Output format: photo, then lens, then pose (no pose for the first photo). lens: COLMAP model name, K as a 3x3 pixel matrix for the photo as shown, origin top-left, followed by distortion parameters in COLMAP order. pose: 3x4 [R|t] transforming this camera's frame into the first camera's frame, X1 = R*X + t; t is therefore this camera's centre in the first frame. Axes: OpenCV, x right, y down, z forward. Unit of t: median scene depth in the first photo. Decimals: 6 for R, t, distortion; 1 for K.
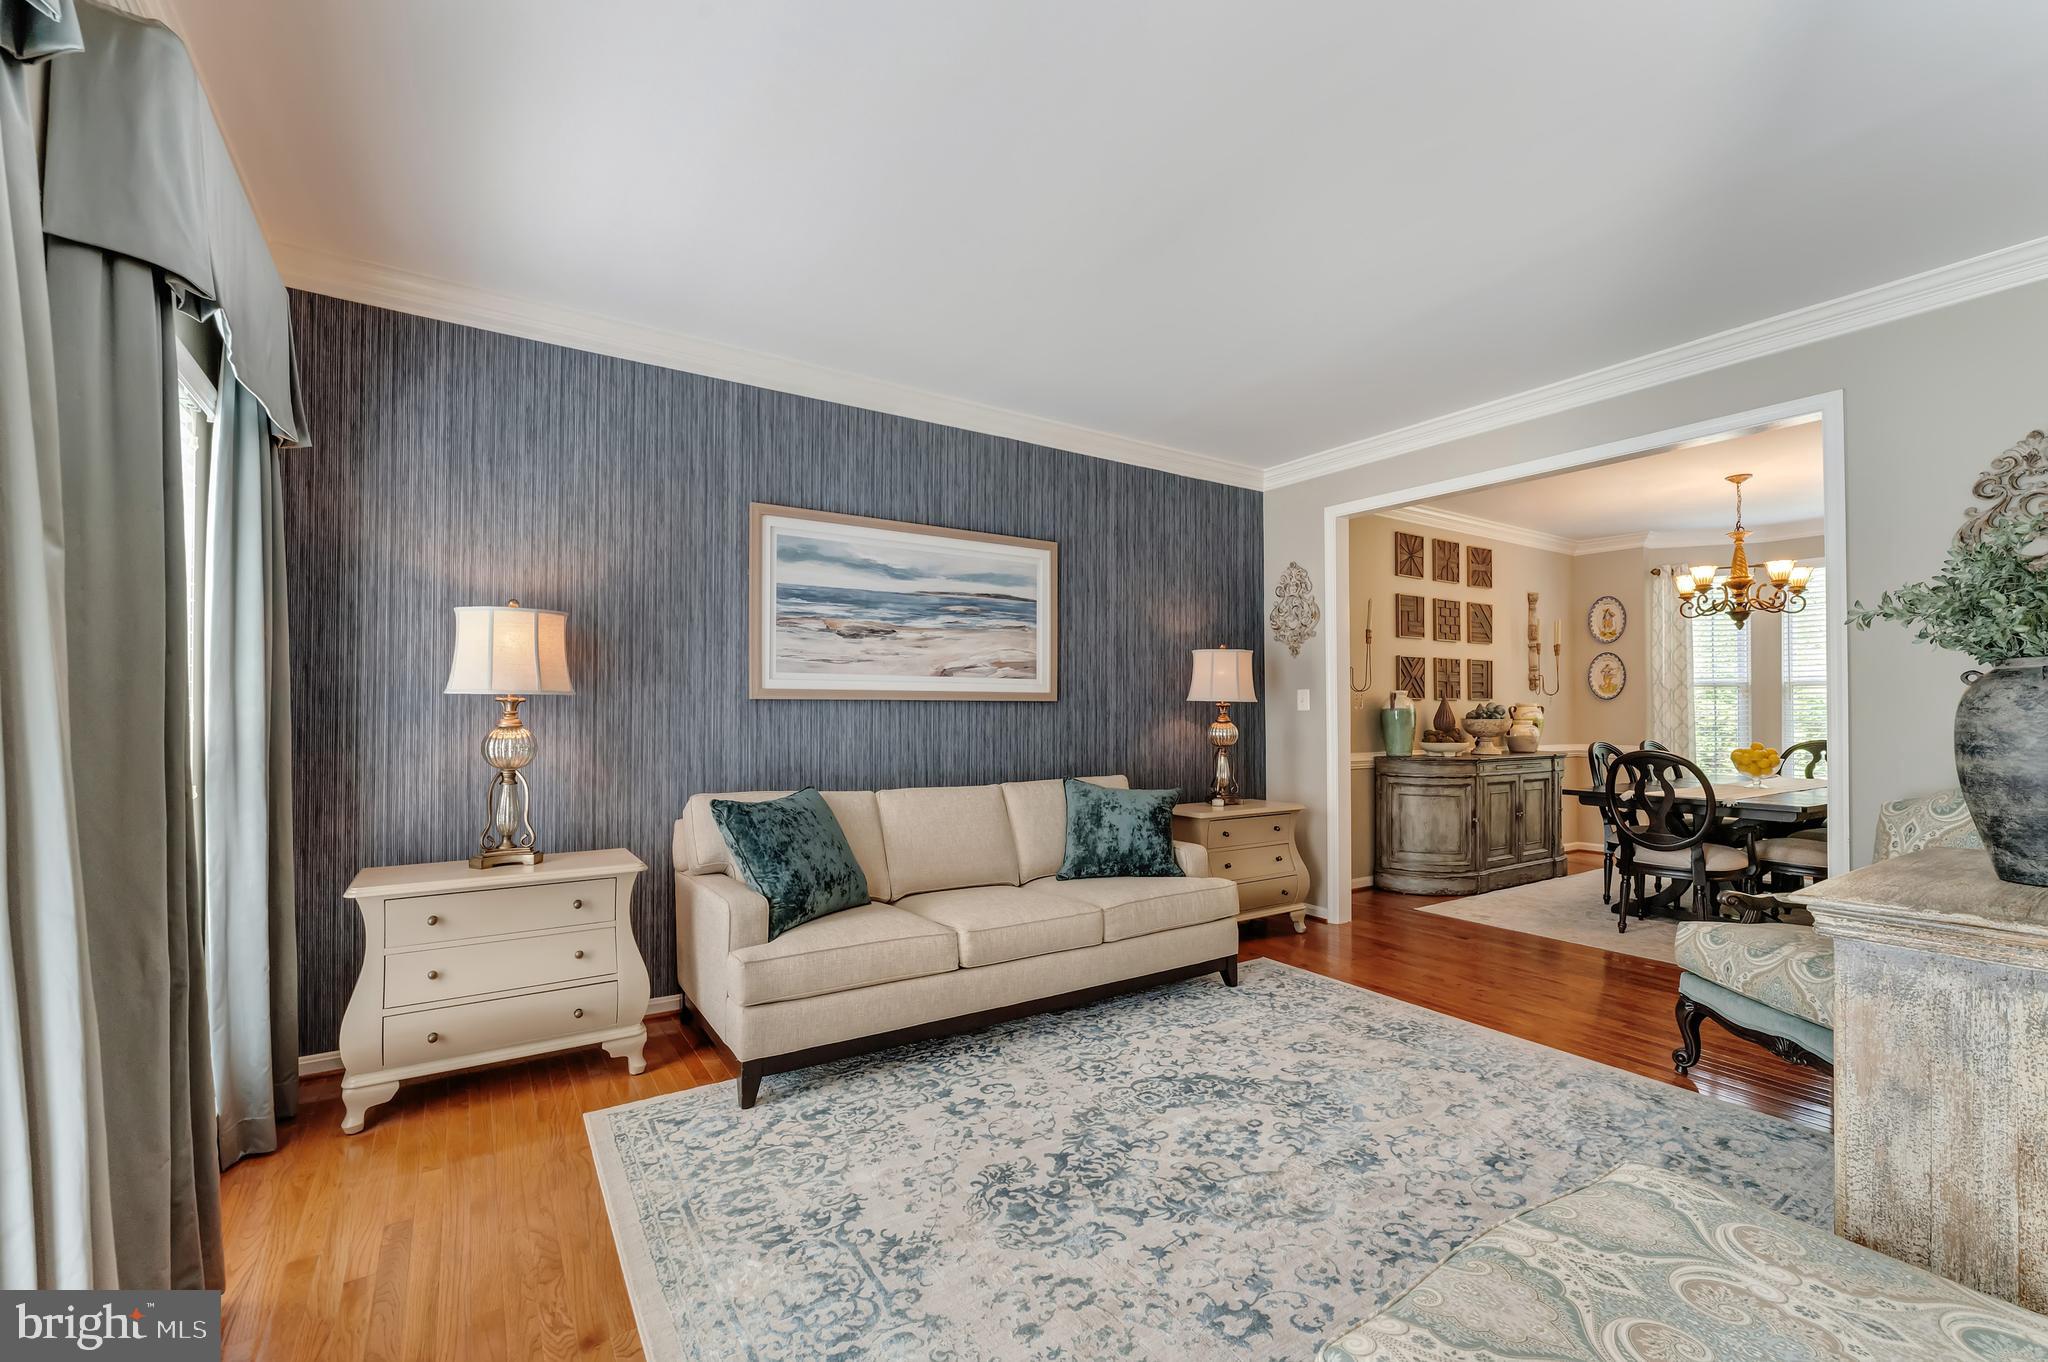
lens RADIAL K [[876.9, 0, 1019.0], [0, 876.9, 696.5], [0, 0, 1]] dist [-0.000230, -0.000046]
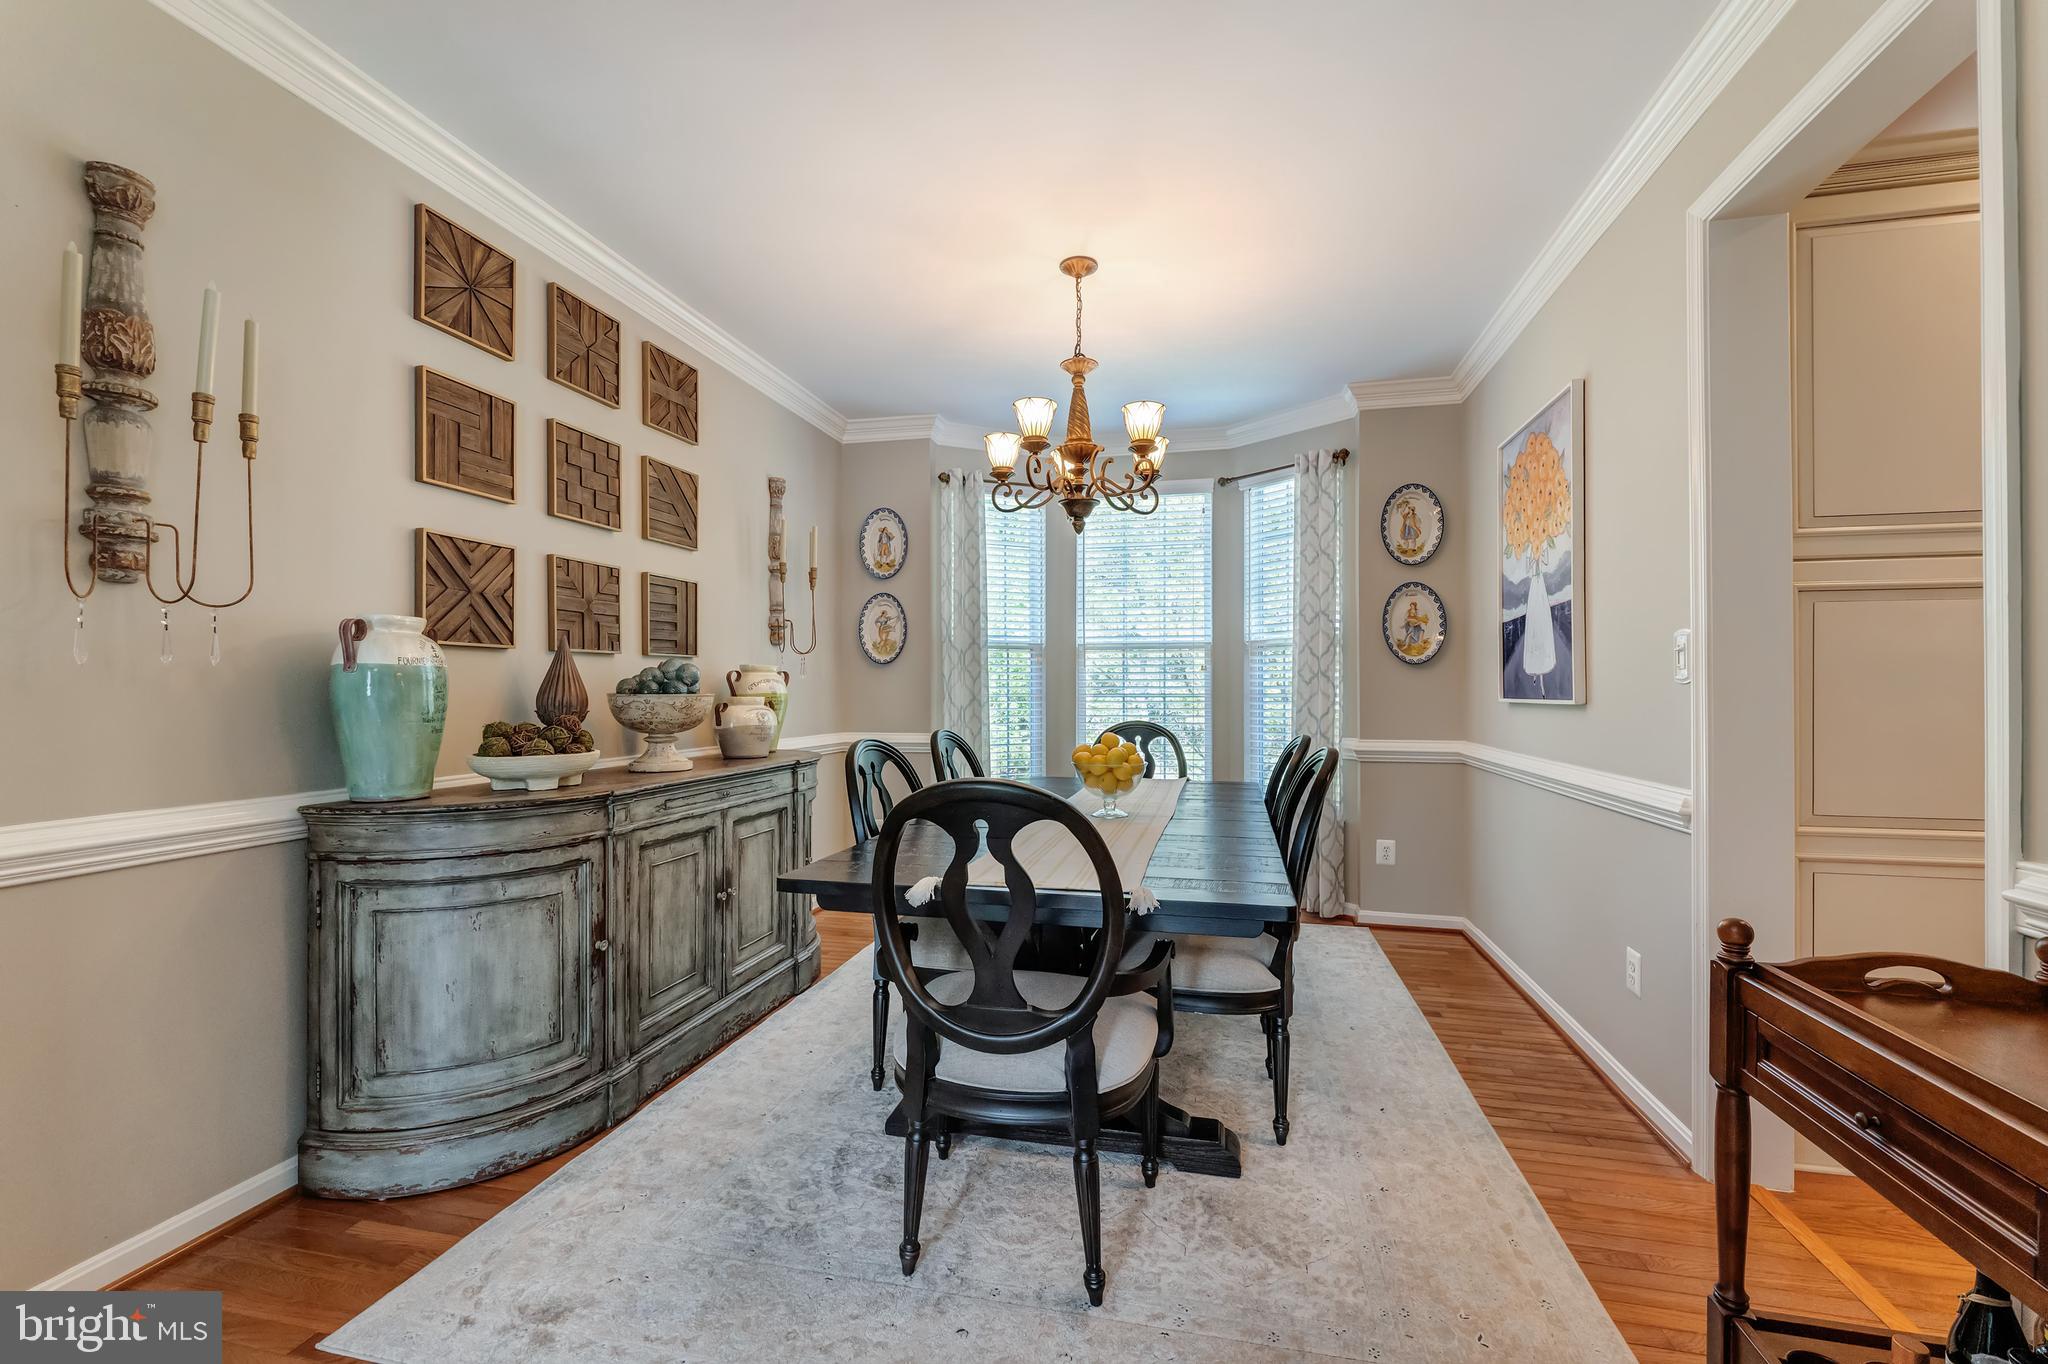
lens RADIAL K [[813.9, 0, 1025.8], [0, 813.9, 682.7], [0, 0, 1]] dist [0.000250, -0.000036]
pose [[0.723769, 0.002110, 0.690039, 0.375992], [-0.005831, 0.999978, 0.003058, 0.017102], [-0.690018, -0.006237, 0.723765, 0.557033]]
